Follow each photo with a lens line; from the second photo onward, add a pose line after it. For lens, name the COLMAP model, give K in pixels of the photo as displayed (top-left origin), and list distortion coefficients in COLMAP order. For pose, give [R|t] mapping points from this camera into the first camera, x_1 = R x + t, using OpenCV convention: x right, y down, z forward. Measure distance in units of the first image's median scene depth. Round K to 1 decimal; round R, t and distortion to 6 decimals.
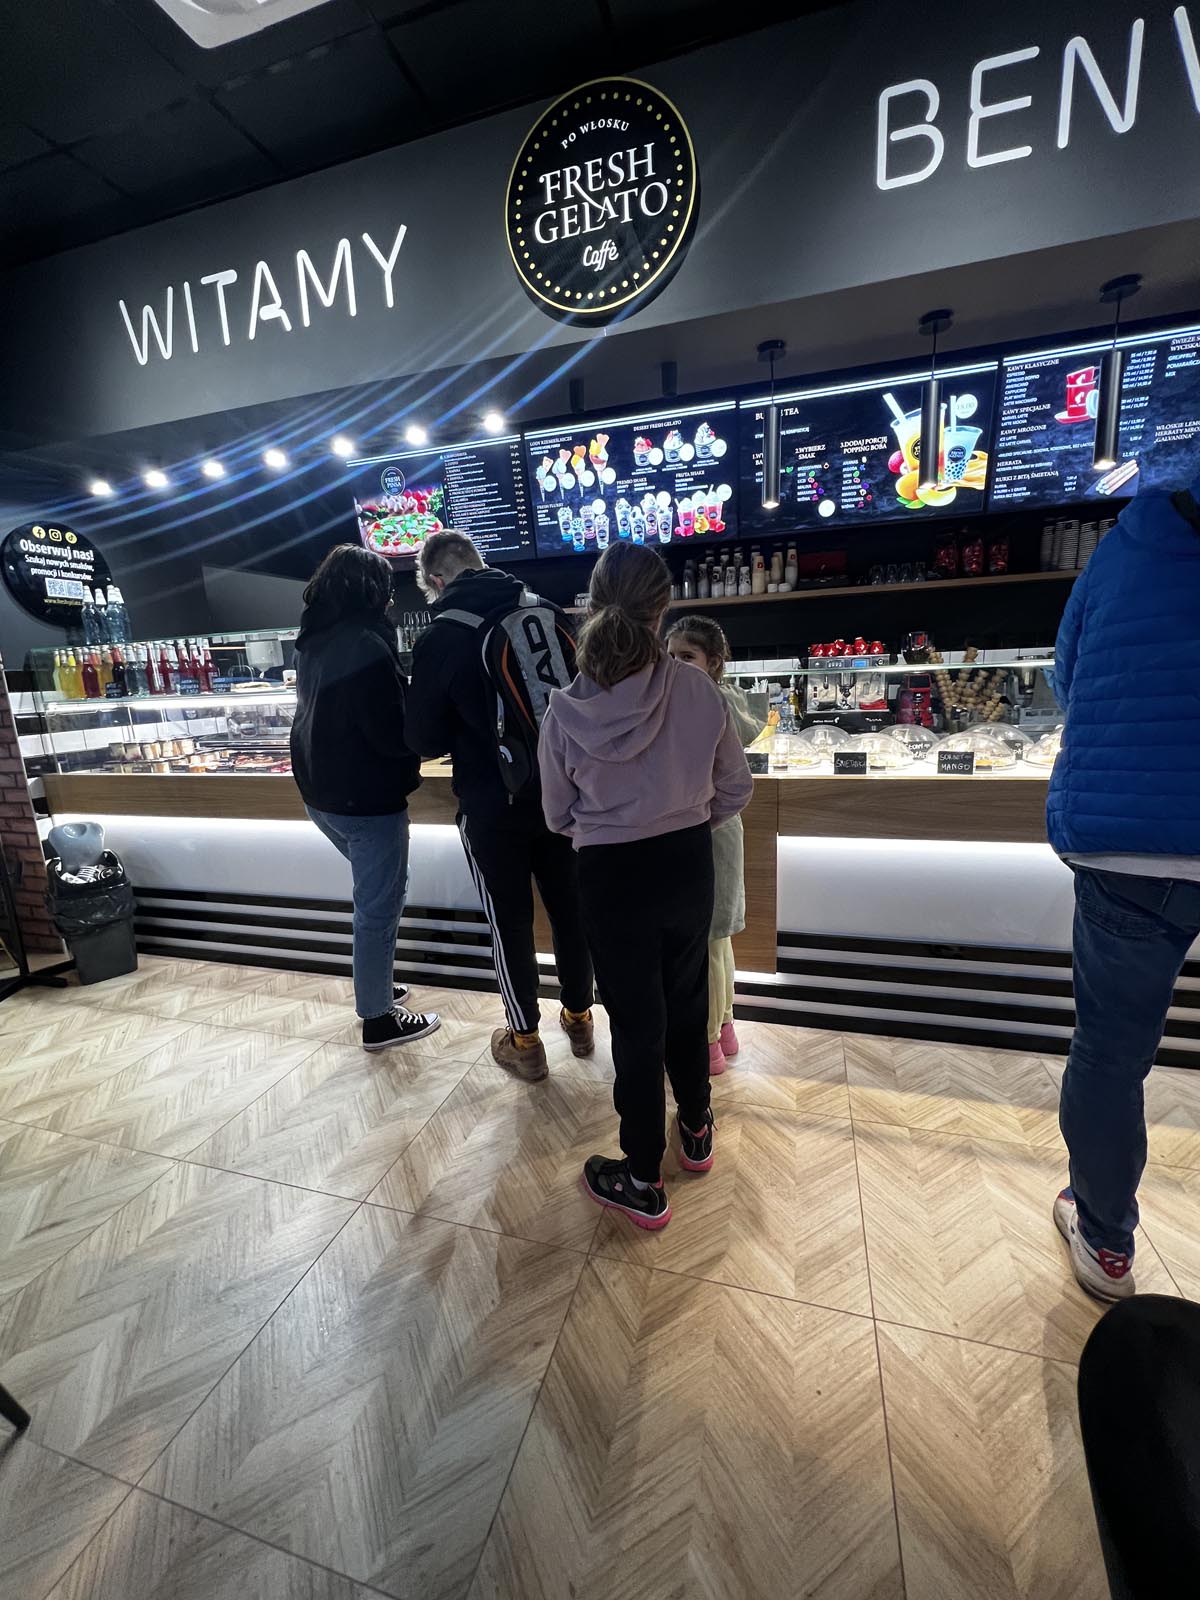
lens RADIAL K [[660.9, 0, 599.0], [0, 660.9, 800.5], [0, 0, 1]] dist [-0.000448, 0.000688]
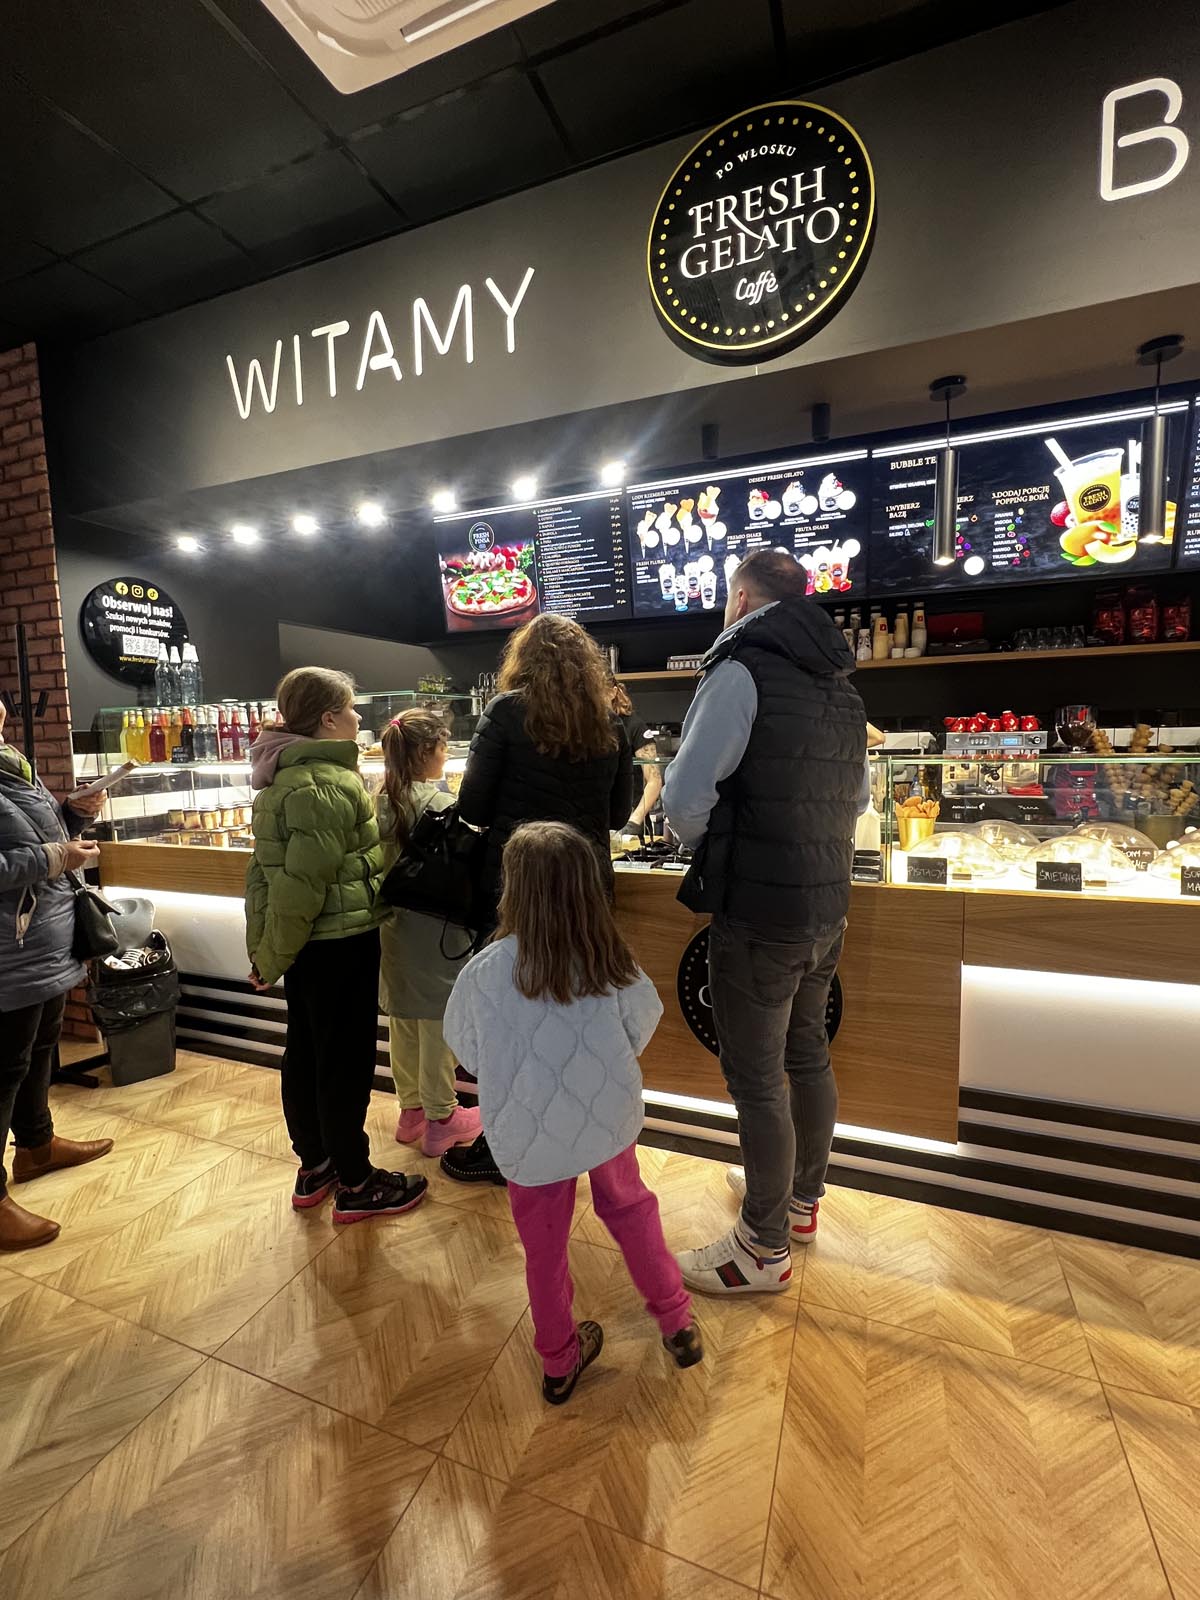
lens RADIAL K [[710.5, 0, 596.3], [0, 710.5, 797.2], [0, 0, 1]] dist [0.001782, -0.000471]
pose [[0.995773, 0.029815, -0.086871, -0.095423], [-0.038477, 0.994262, -0.099811, -0.042542], [0.083397, 0.102732, 0.991207, 0.100794]]
